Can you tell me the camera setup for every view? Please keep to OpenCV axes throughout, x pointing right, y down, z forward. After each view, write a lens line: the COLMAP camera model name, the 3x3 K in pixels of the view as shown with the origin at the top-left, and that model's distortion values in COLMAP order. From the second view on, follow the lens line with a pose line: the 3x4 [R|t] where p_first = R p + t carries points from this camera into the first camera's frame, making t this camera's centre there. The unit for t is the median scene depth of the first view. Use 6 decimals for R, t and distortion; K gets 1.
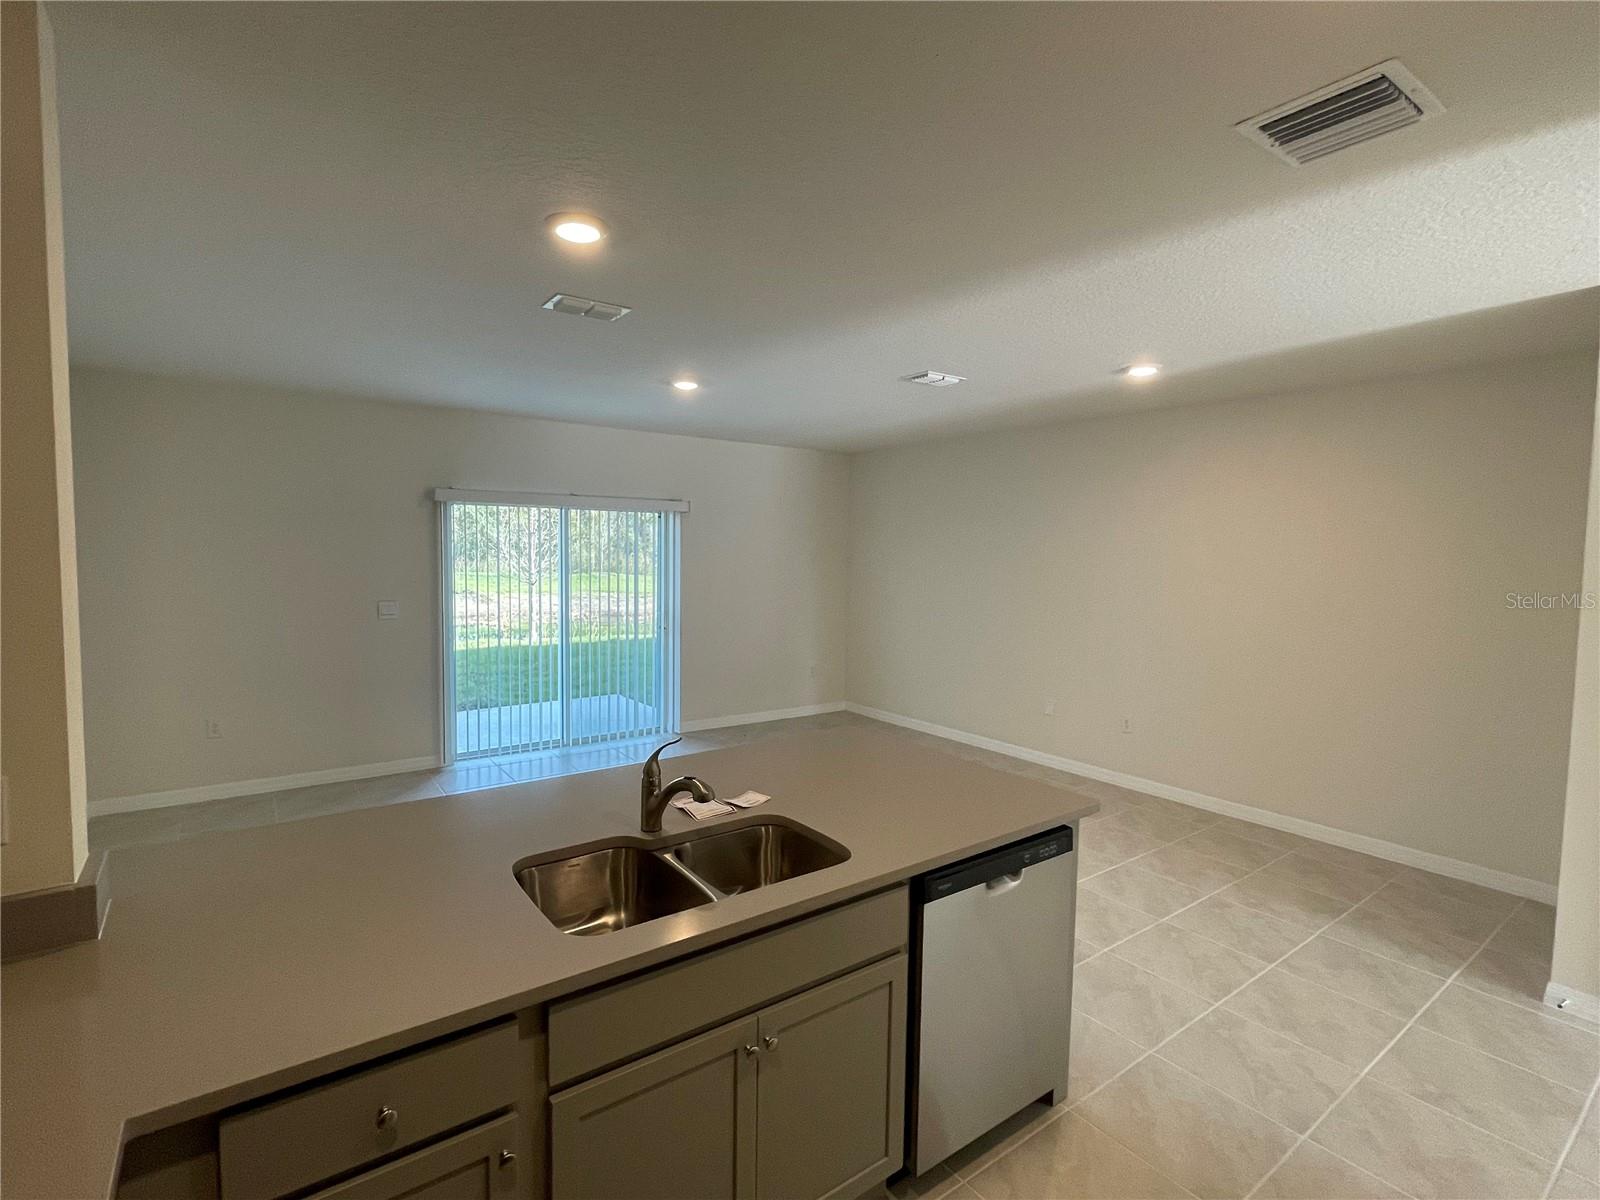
lens RADIAL K [[764.1, 0, 772.7], [0, 764.1, 600.5], [0, 0, 1]] dist [-0.005757, 0.000865]
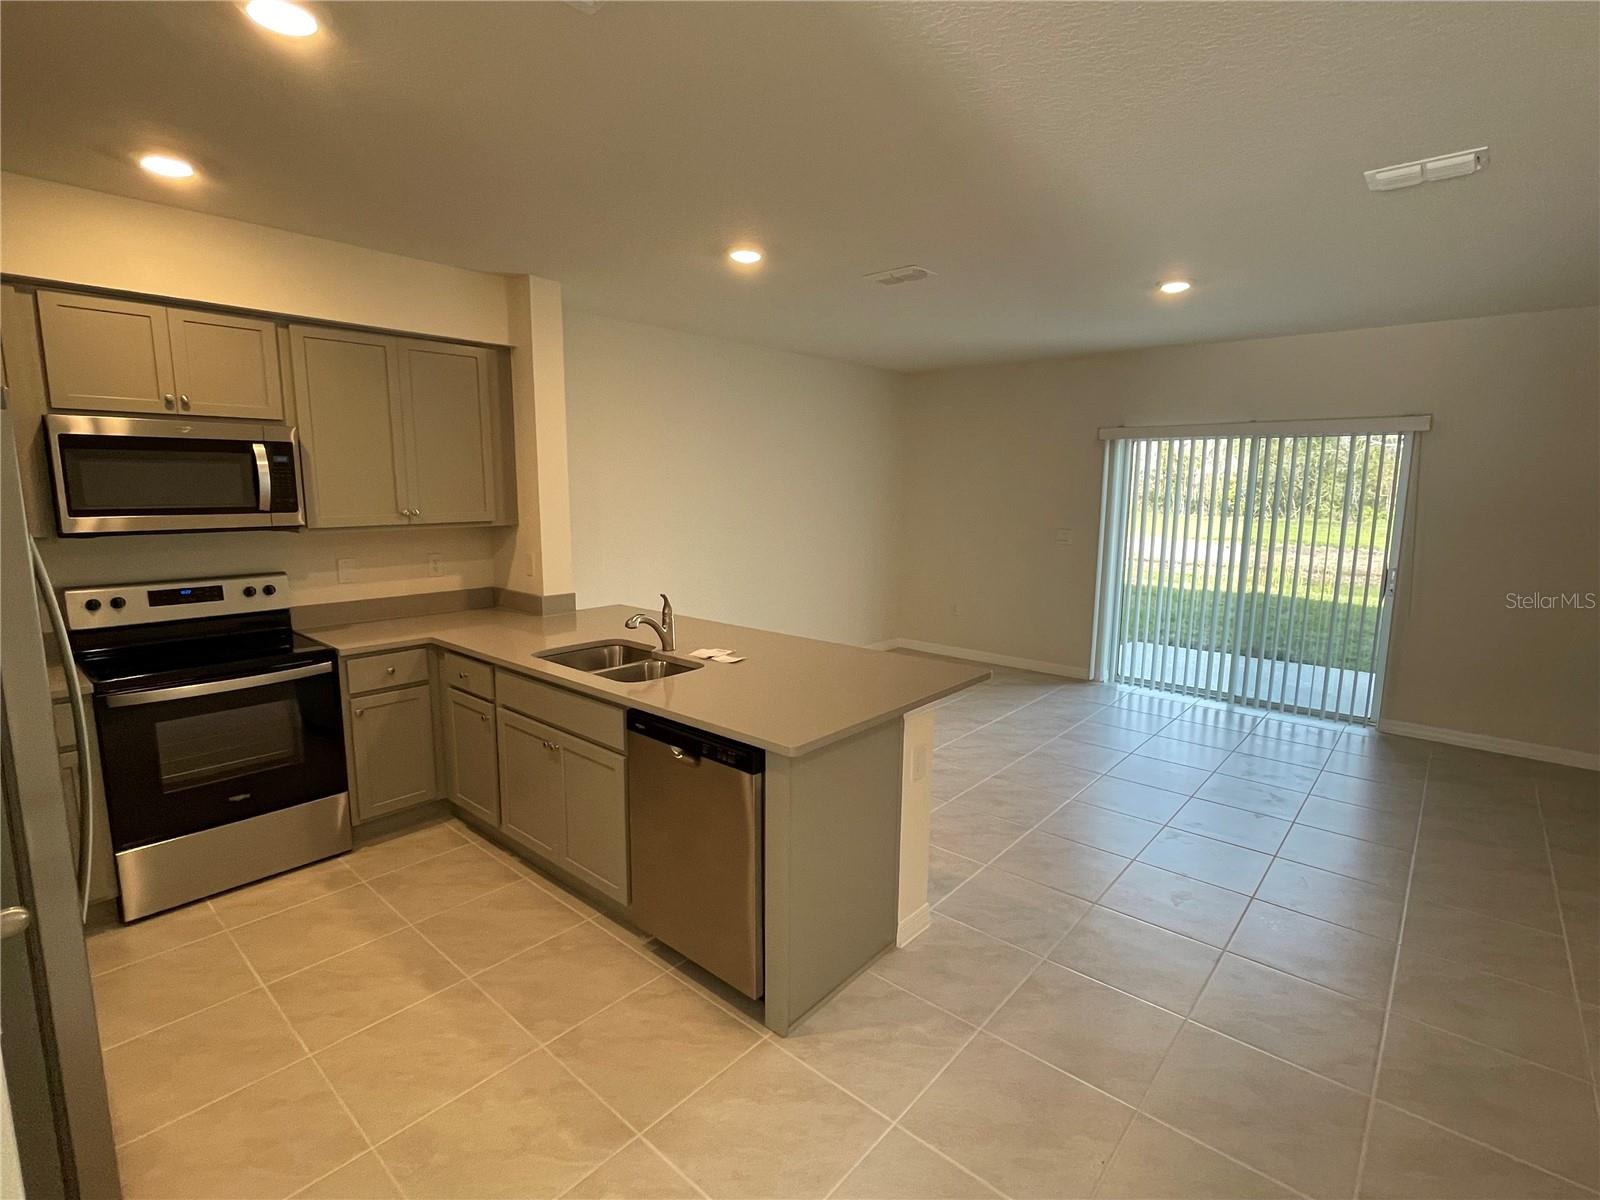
lens RADIAL K [[764.1, 0, 800.9], [0, 764.1, 594.9], [0, 0, 1]] dist [-0.005757, 0.000865]
pose [[0.225277, 0.130321, -0.965540, 0.518082], [-0.068146, 0.990694, 0.117816, -0.010094], [0.971909, 0.039257, 0.232061, 0.318325]]
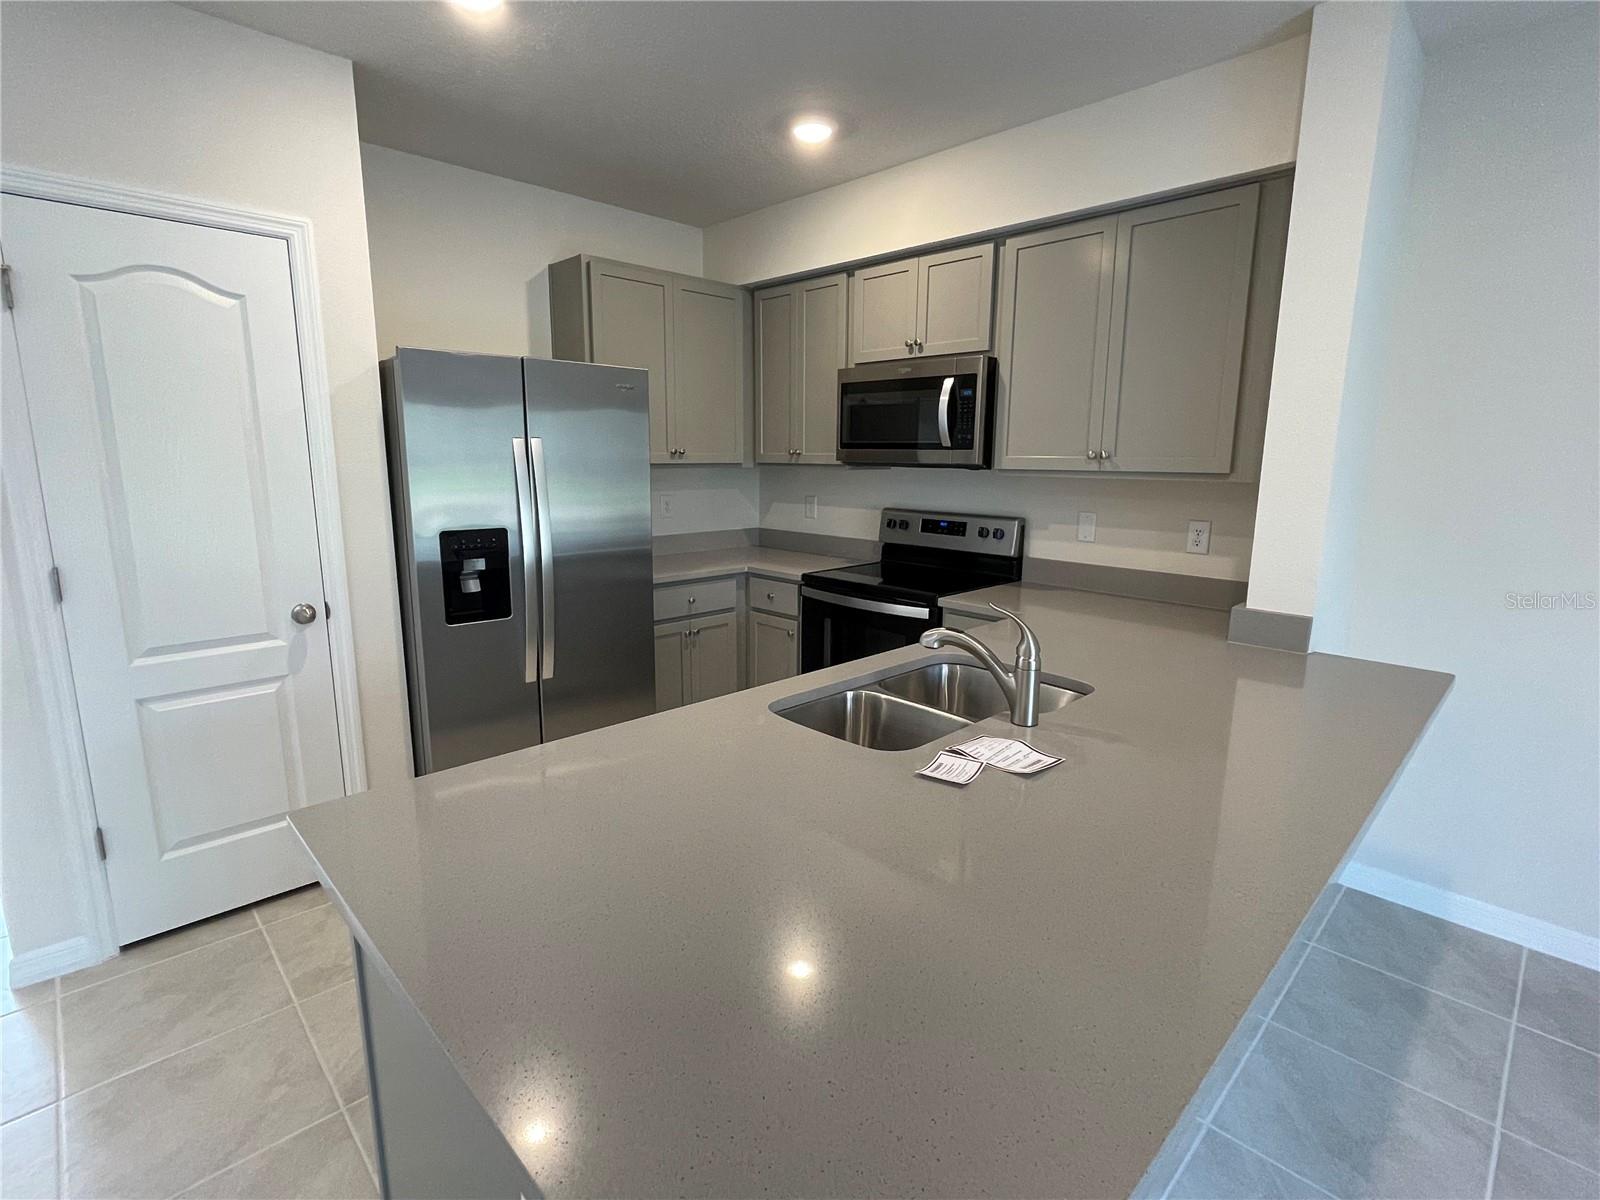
lens RADIAL K [[764.1, 0, 807.0], [0, 764.1, 599.1], [0, 0, 1]] dist [-0.005757, 0.000865]
pose [[-0.988063, 0.006565, -0.153912, 0.067162], [-0.032743, 0.967313, 0.251463, -0.008059], [0.150532, 0.253501, -0.955551, 0.604657]]
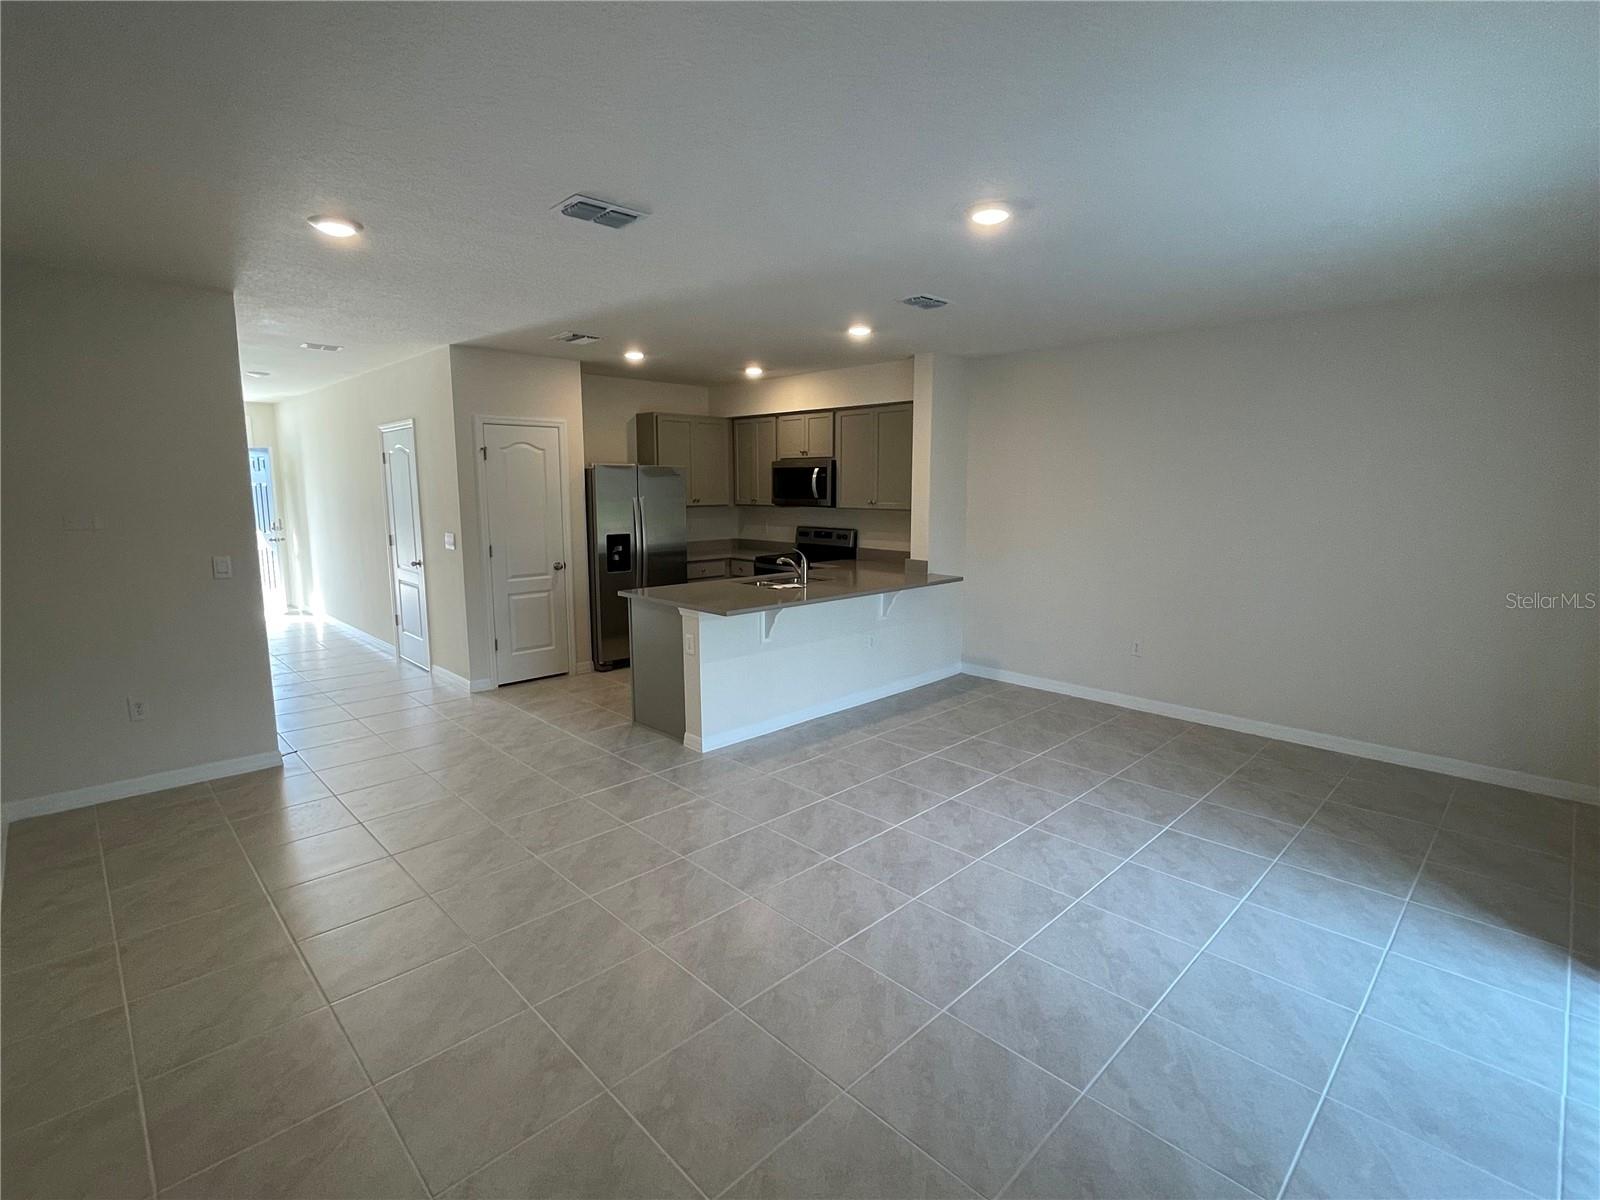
lens RADIAL K [[764.1, 0, 802.7], [0, 764.1, 608.5], [0, 0, 1]] dist [-0.005757, 0.000865]
pose [[-0.988939, 0.010683, -0.147938, 0.091653], [-0.023161, 0.974045, 0.225167, -0.084411], [0.146504, 0.226103, -0.963023, 1.309949]]
